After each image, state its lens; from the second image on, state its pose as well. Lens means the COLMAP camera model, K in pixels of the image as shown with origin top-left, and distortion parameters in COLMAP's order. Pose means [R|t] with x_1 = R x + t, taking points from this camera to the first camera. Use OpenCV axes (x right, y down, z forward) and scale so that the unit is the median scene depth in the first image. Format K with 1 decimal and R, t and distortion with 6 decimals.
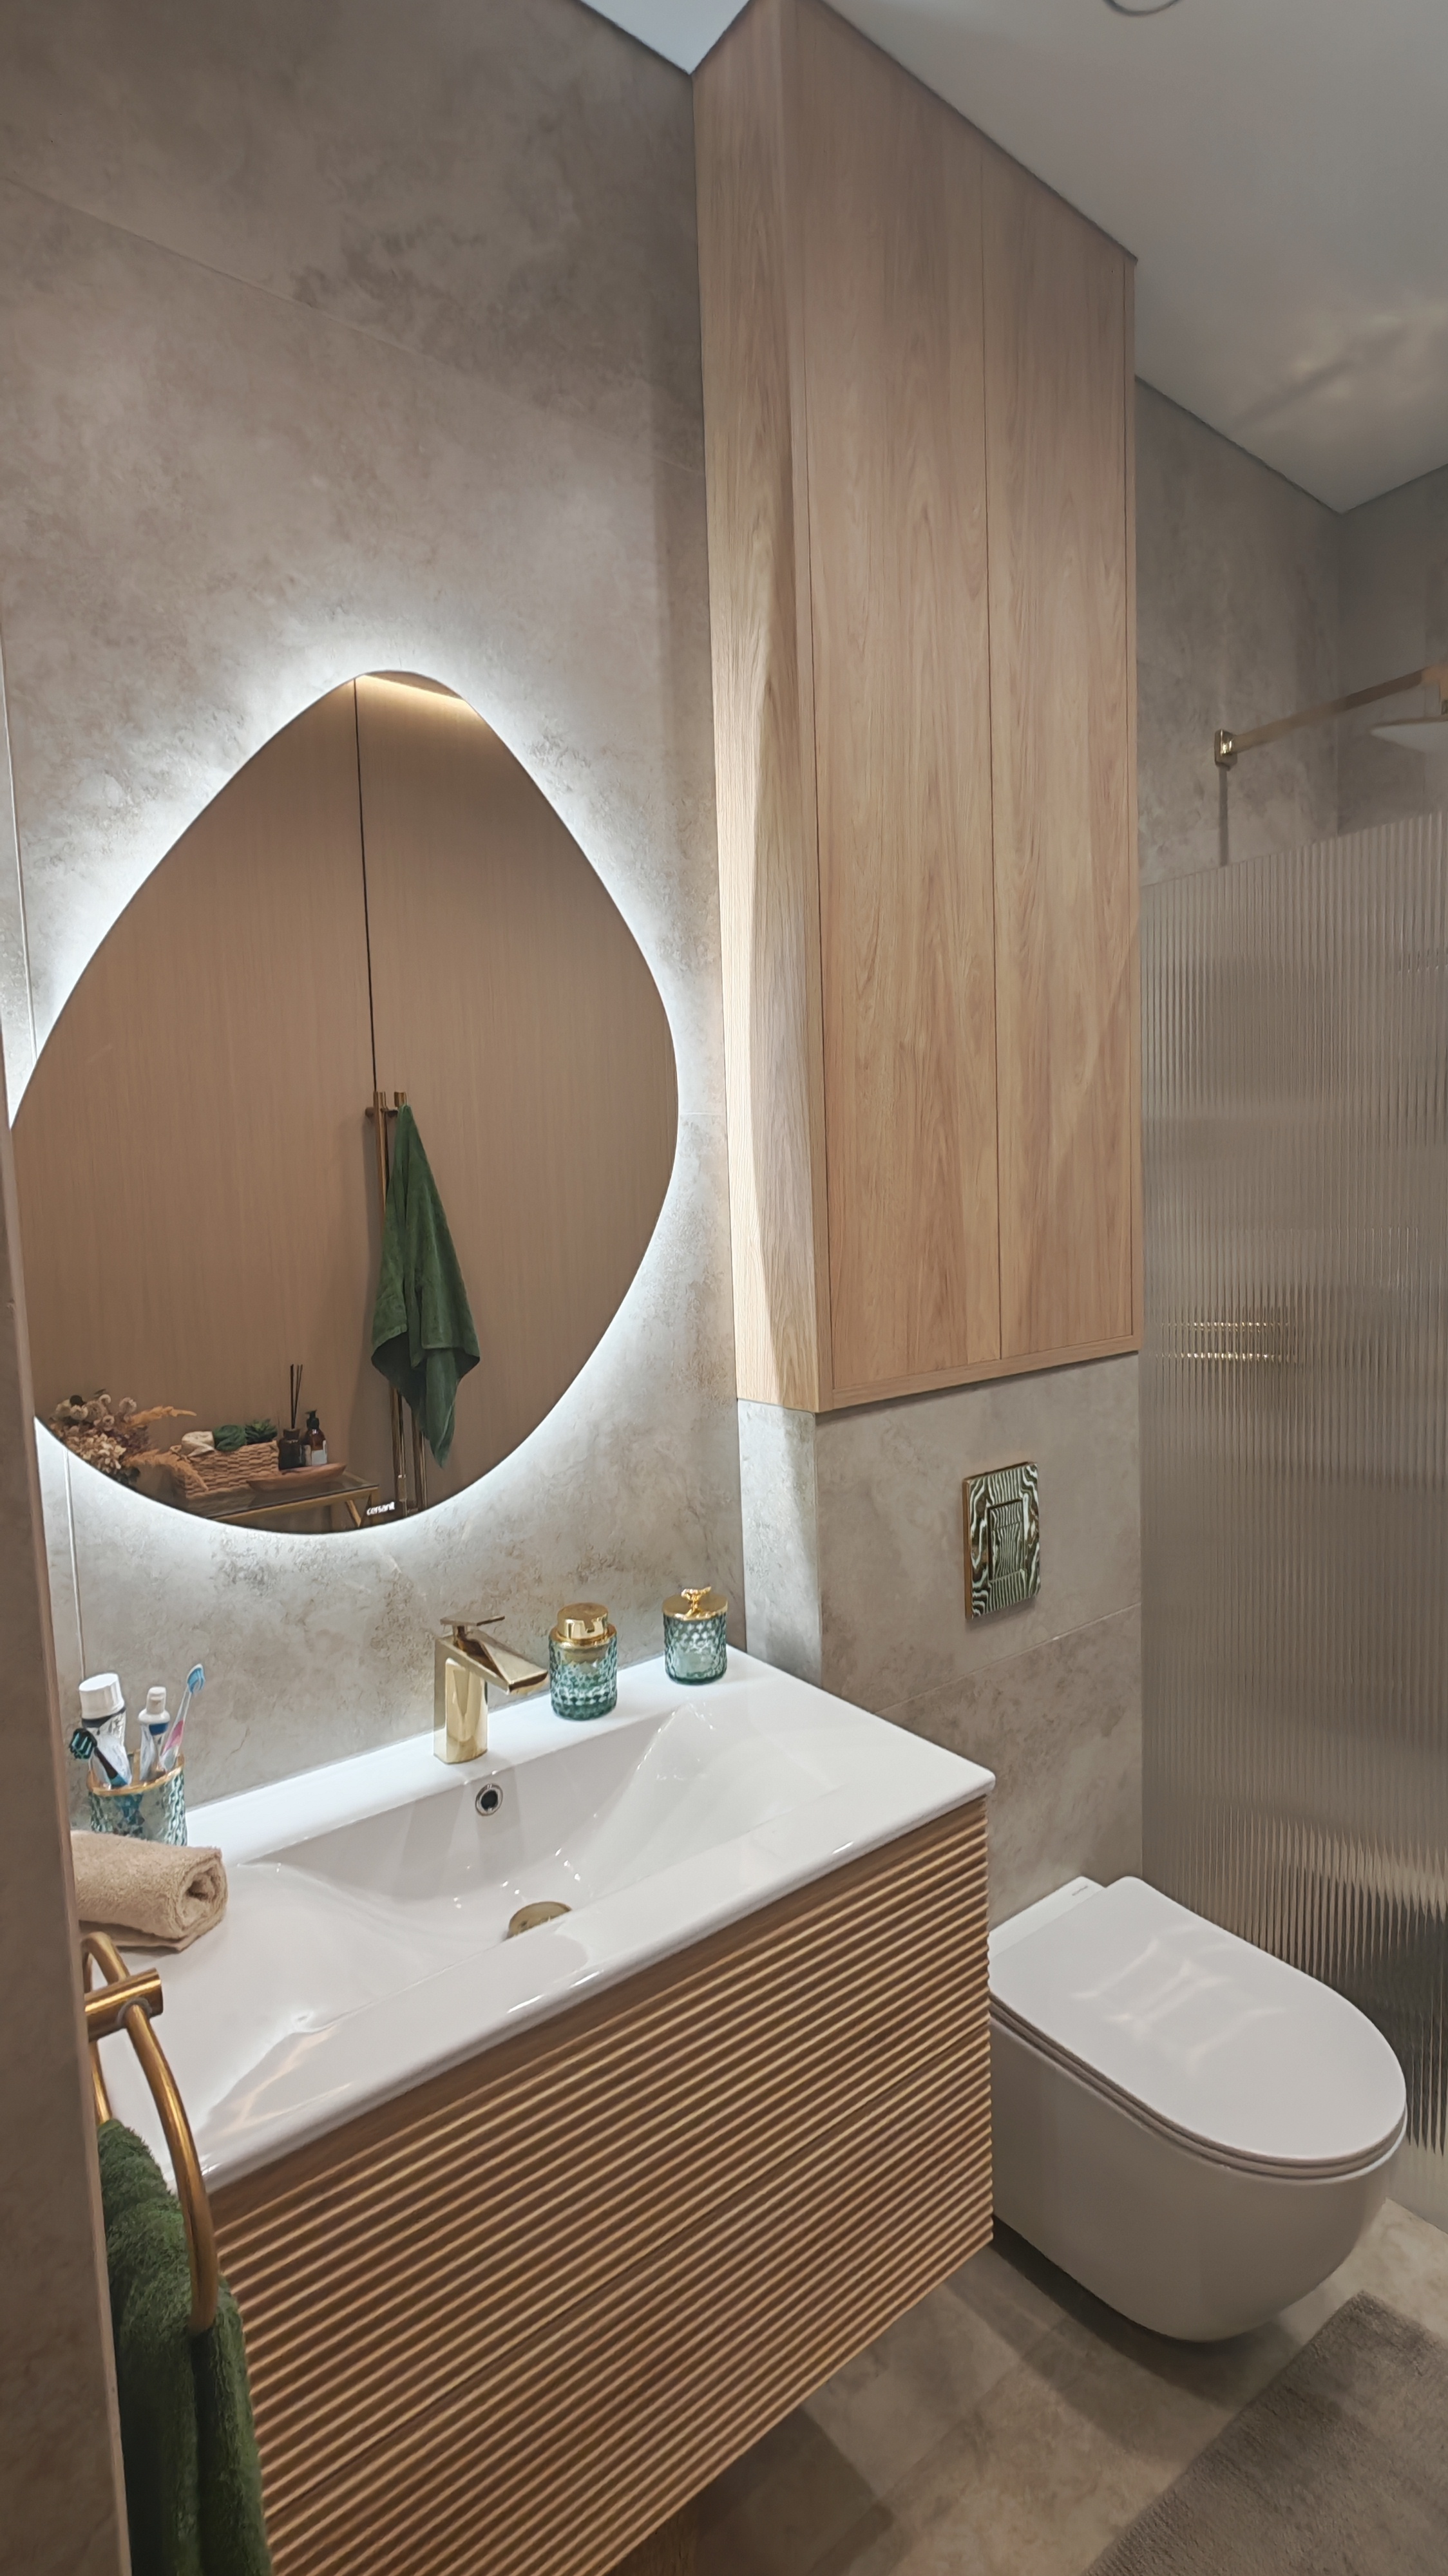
lens RADIAL K [[1182.4, 0, 729.8], [0, 1182.4, 1285.0], [0, 0, 1]] dist [-0.002779, 0.001858]
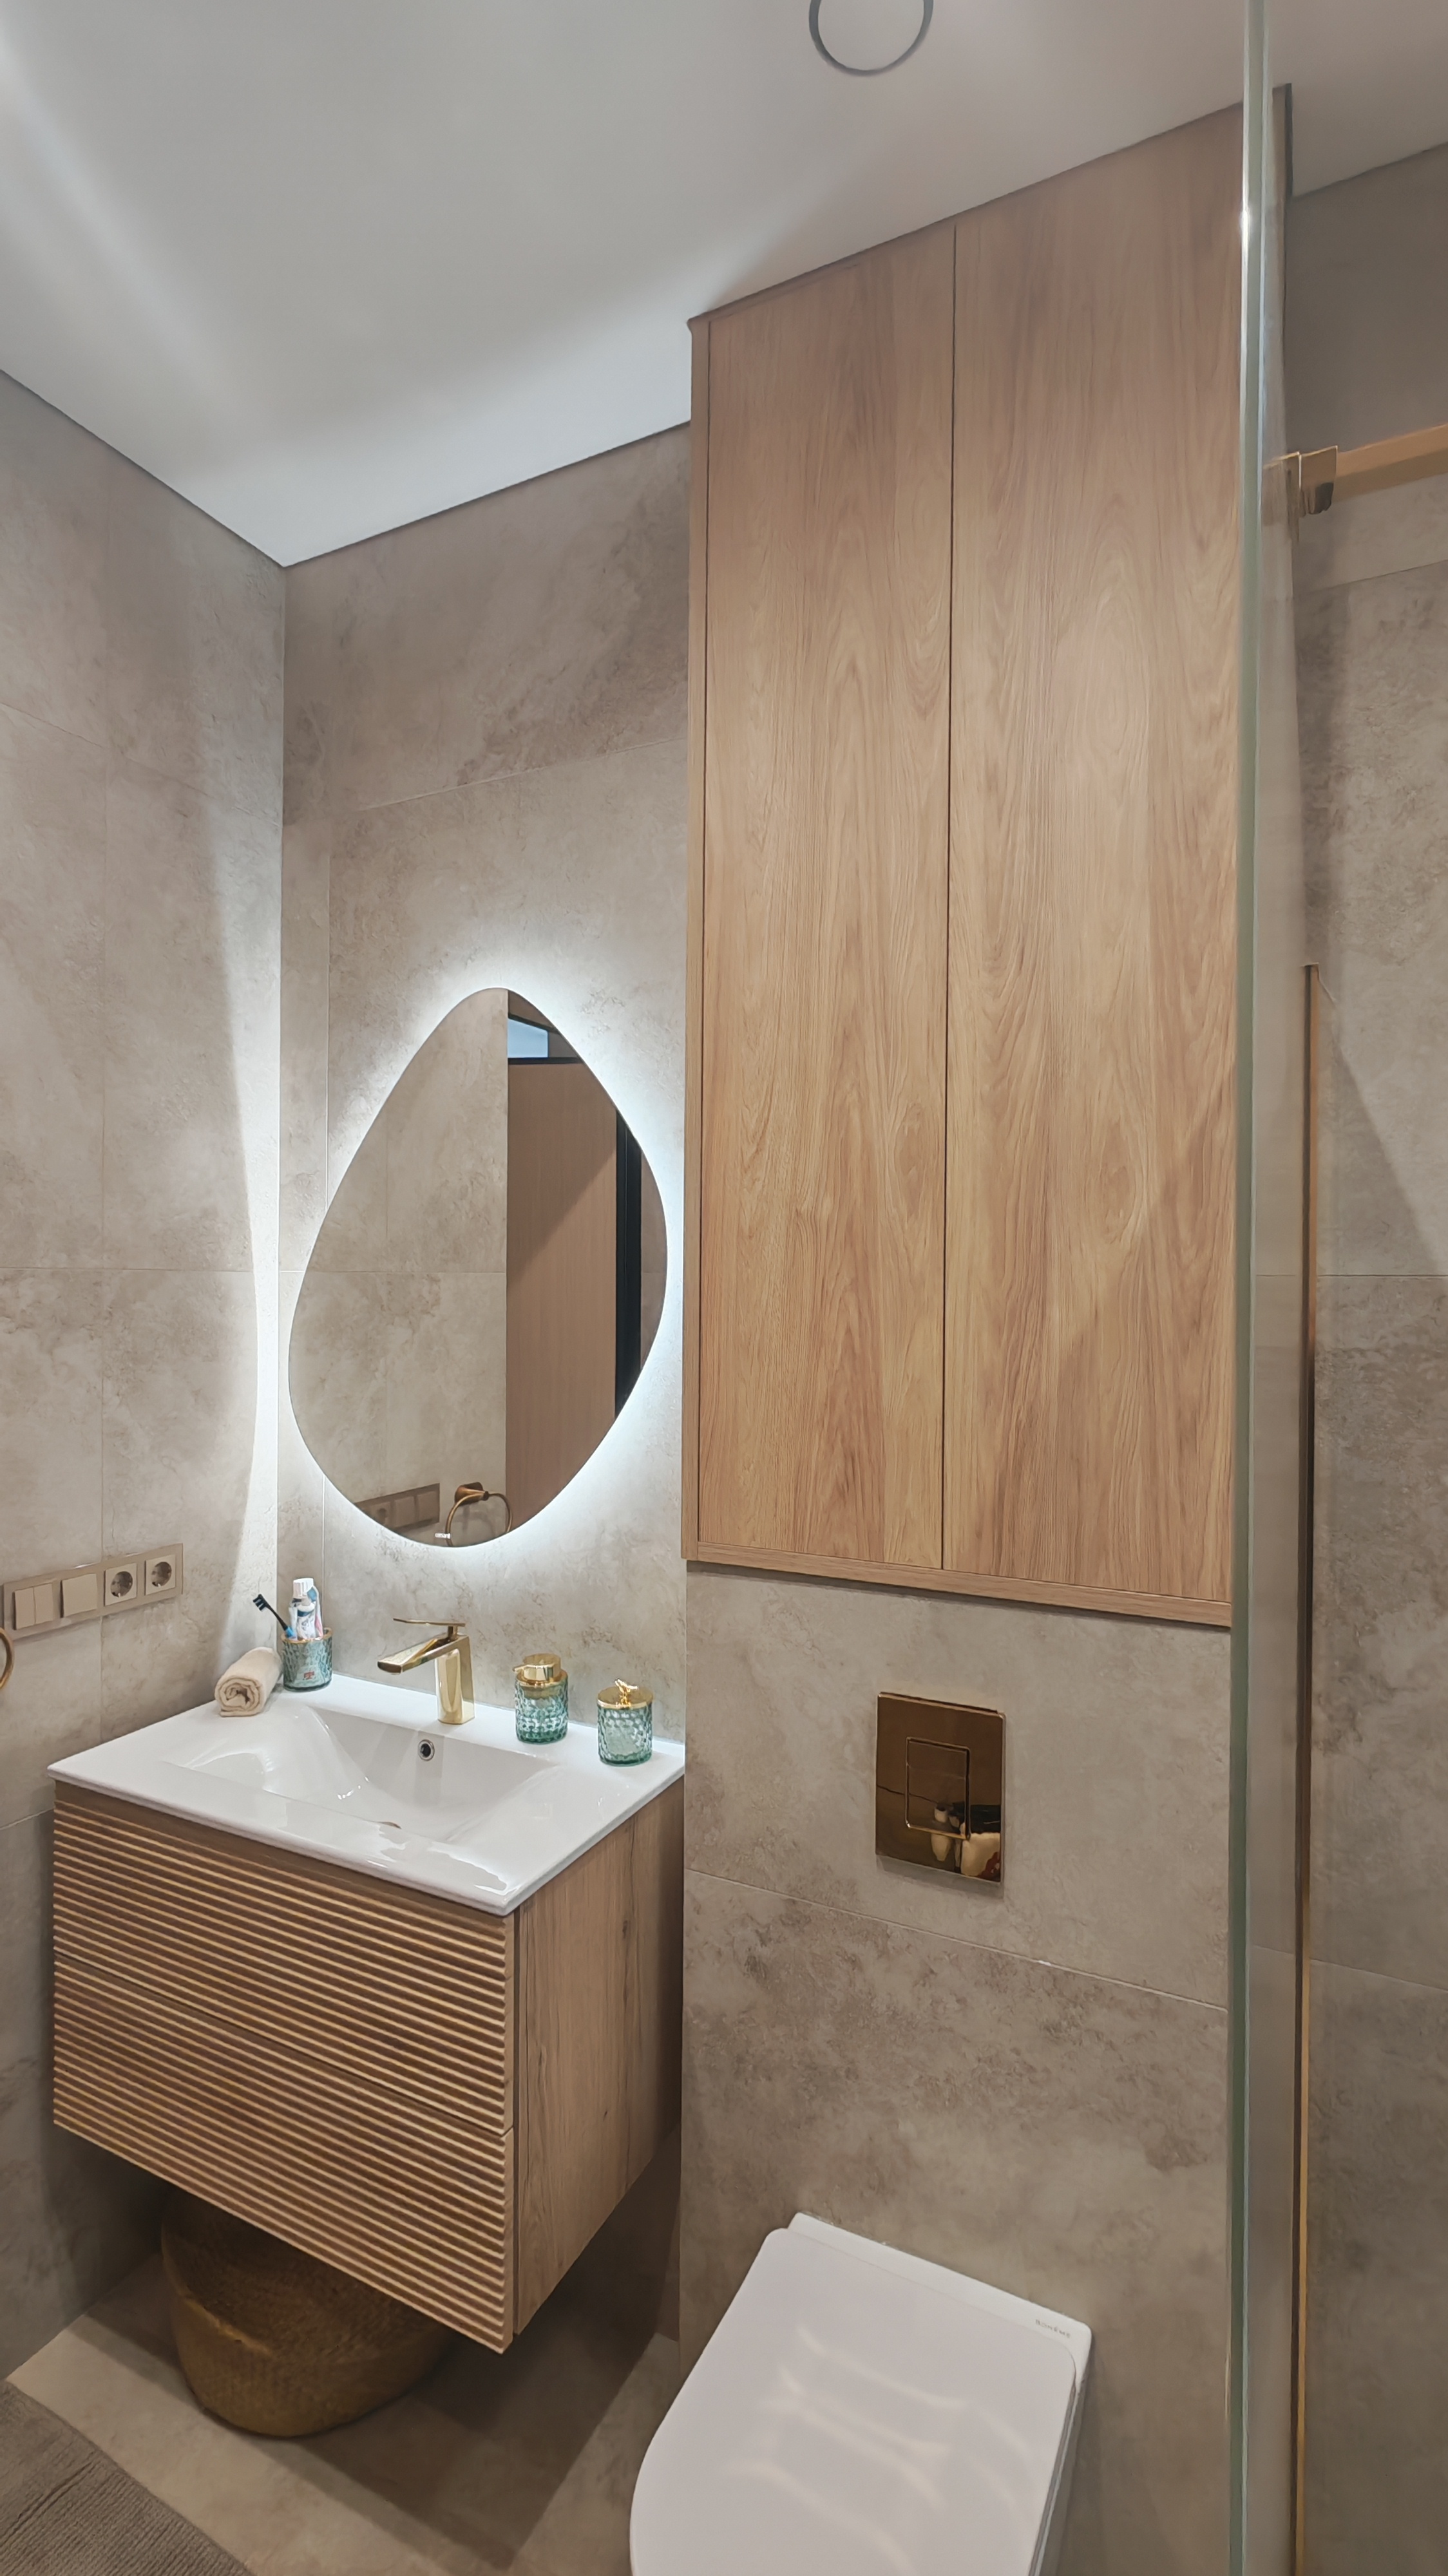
lens RADIAL K [[1182.4, 0, 722.3], [0, 1182.4, 1289.7], [0, 0, 1]] dist [-0.002779, 0.001858]
pose [[0.430927, 0.043104, -0.901357, 0.971324], [-0.097633, 0.995222, 0.000915, -0.129503], [0.897090, 0.087608, 0.433076, 0.505841]]
